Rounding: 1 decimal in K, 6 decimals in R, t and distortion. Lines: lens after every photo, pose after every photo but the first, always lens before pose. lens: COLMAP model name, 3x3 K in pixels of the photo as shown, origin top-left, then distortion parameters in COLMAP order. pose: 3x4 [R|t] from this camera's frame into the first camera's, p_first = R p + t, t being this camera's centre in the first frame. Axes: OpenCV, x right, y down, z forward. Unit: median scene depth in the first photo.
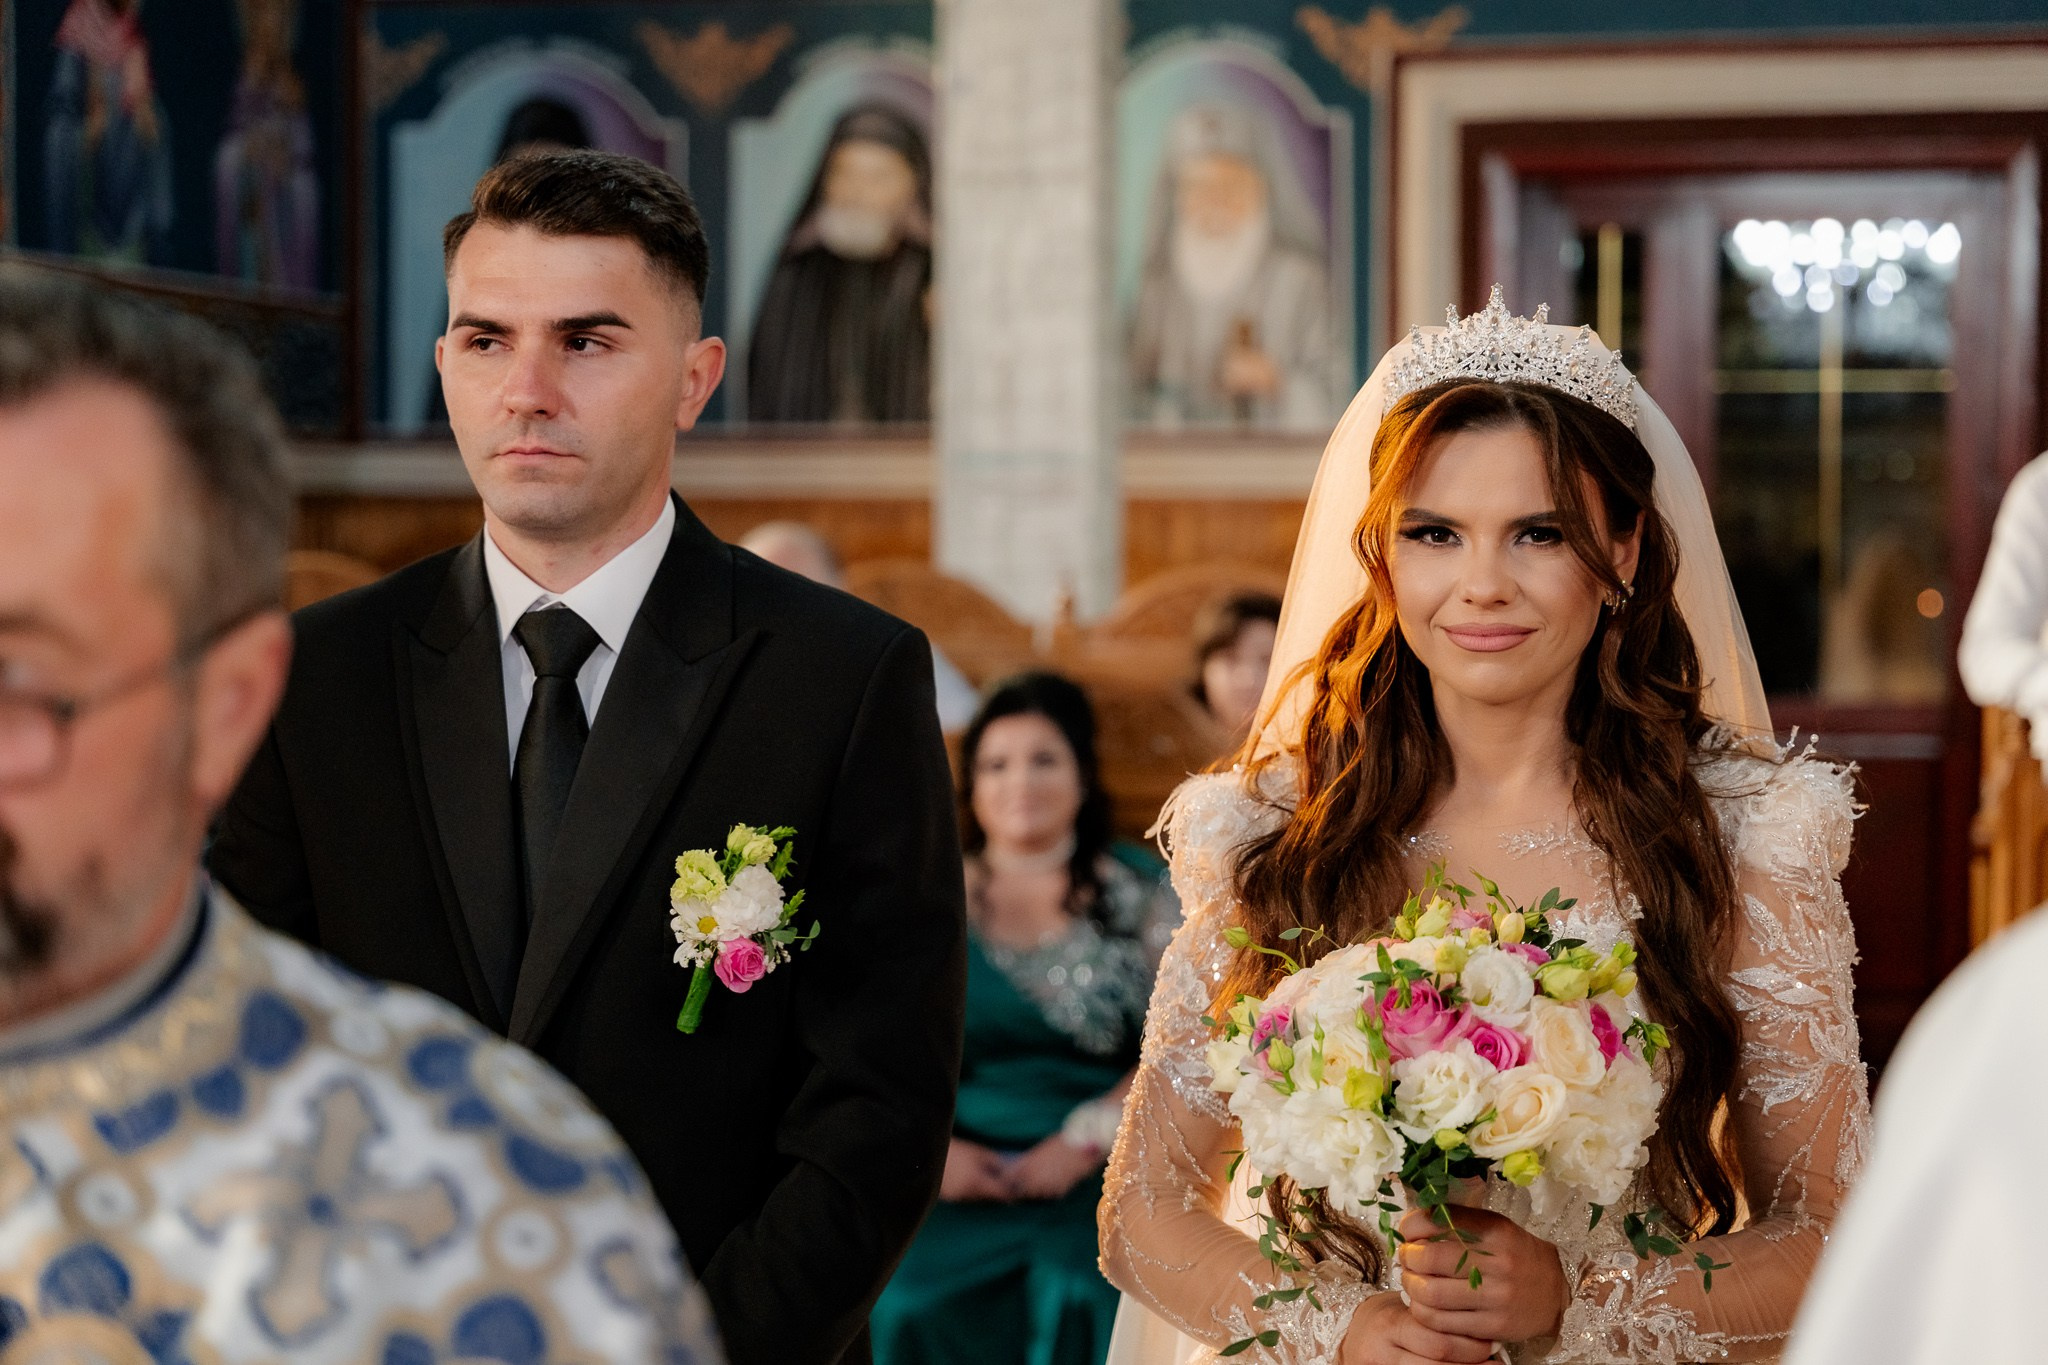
lens RADIAL K [[4047.6, 0, 1025.3], [0, 4047.6, 684.9], [0, 0, 1]] dist [-0.206131, 0.000000]
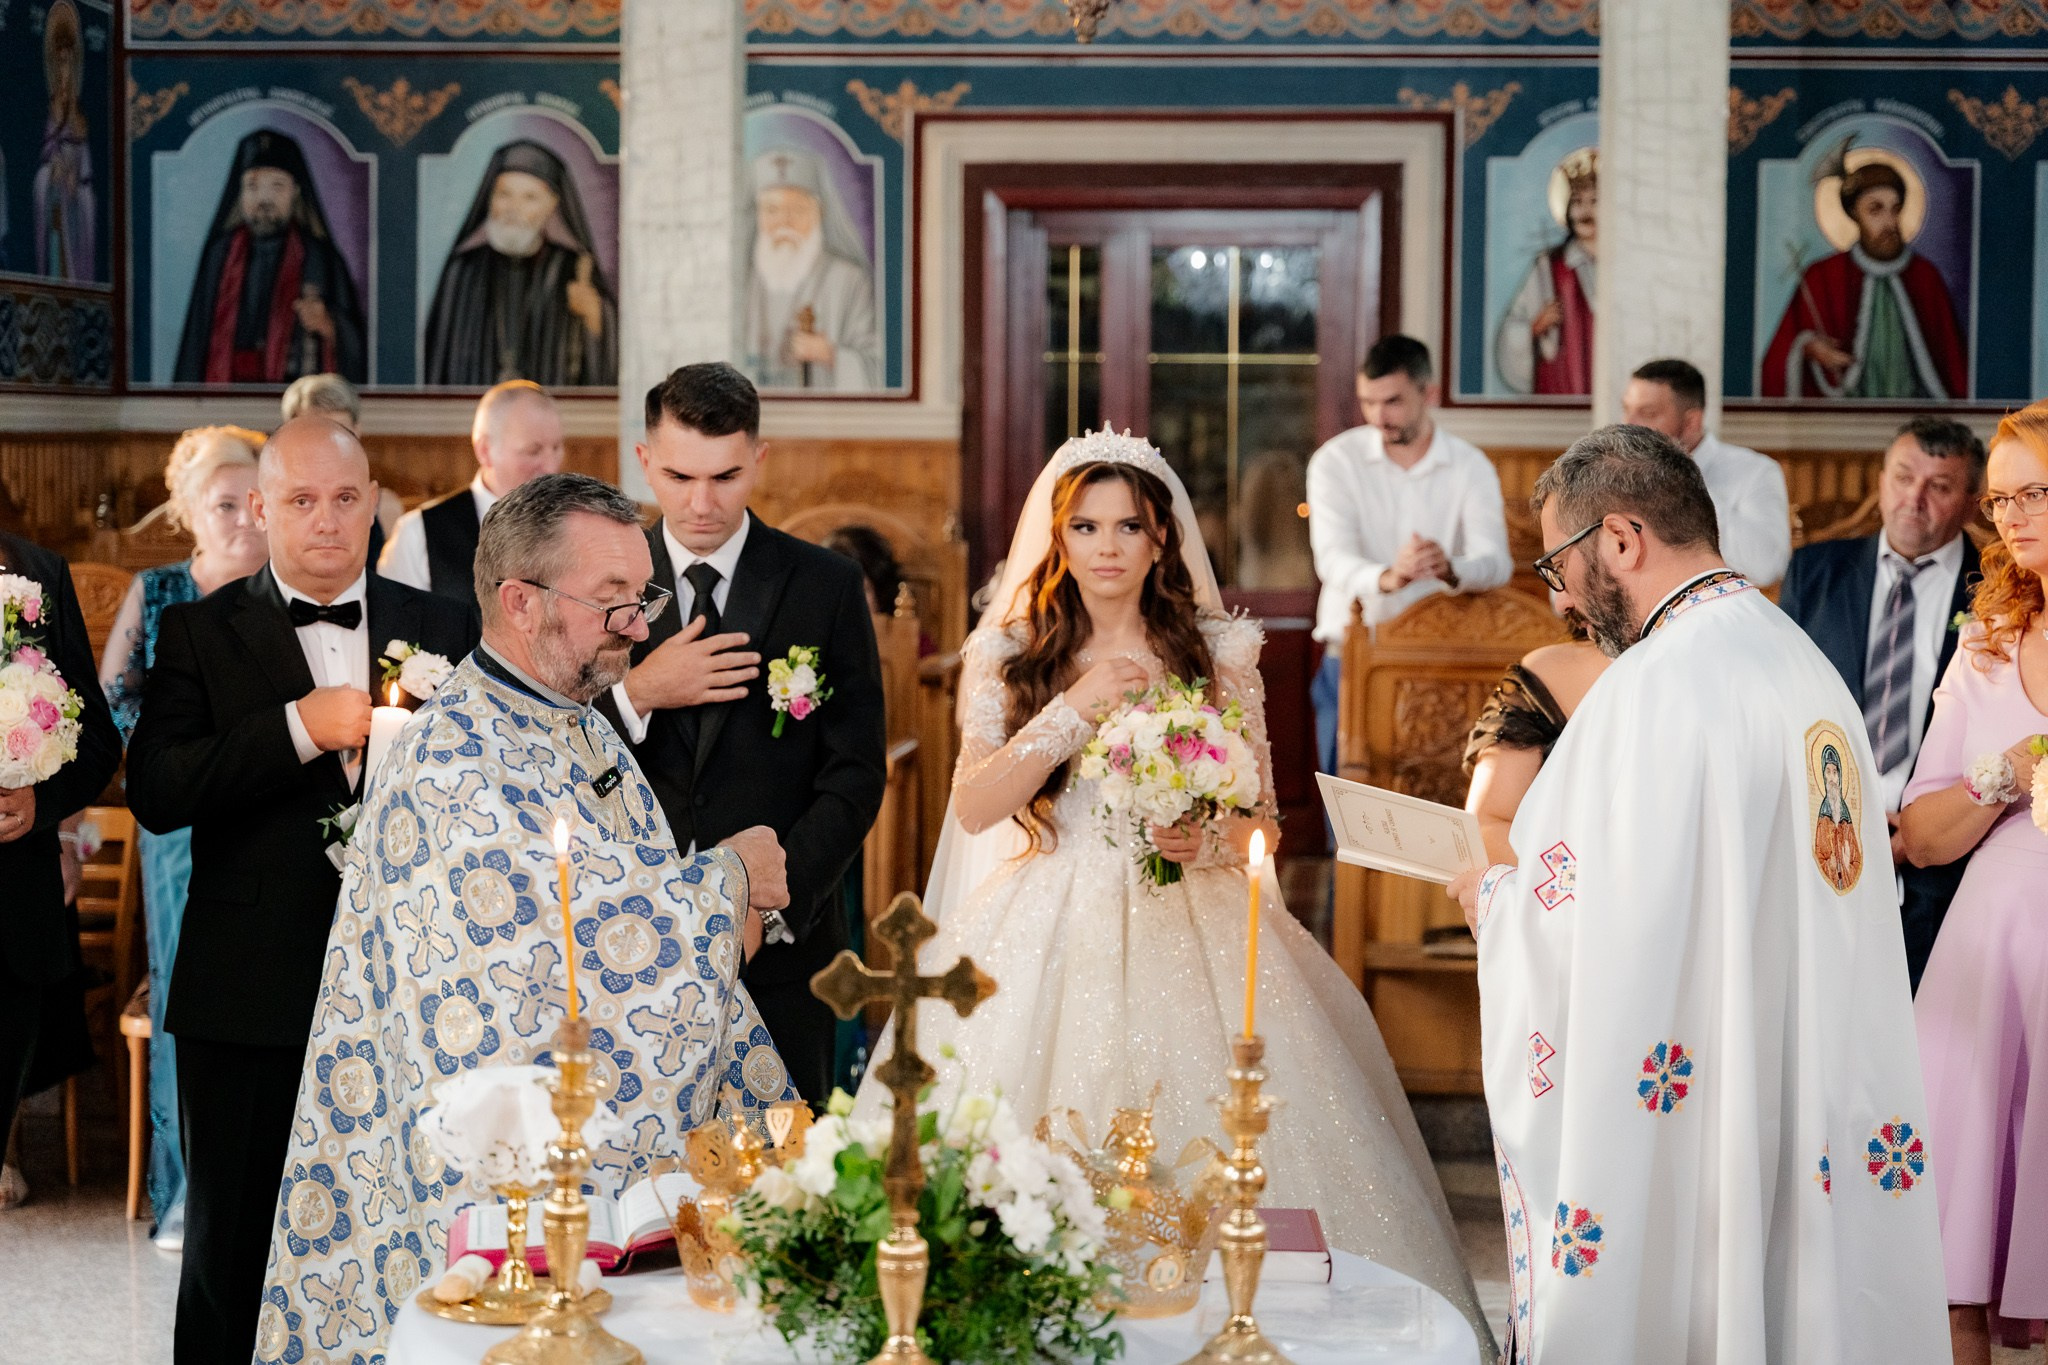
lens RADIAL K [[3828.5, 0, 1021.2], [0, 3828.5, 681.7], [0, 0, 1]] dist [-0.555504, 0.000000]
pose [[0.989287, -0.001392, 0.145979, -0.063969], [-0.003060, 0.999537, 0.030265, -0.003457], [-0.145954, -0.030388, 0.988825, -0.295411]]
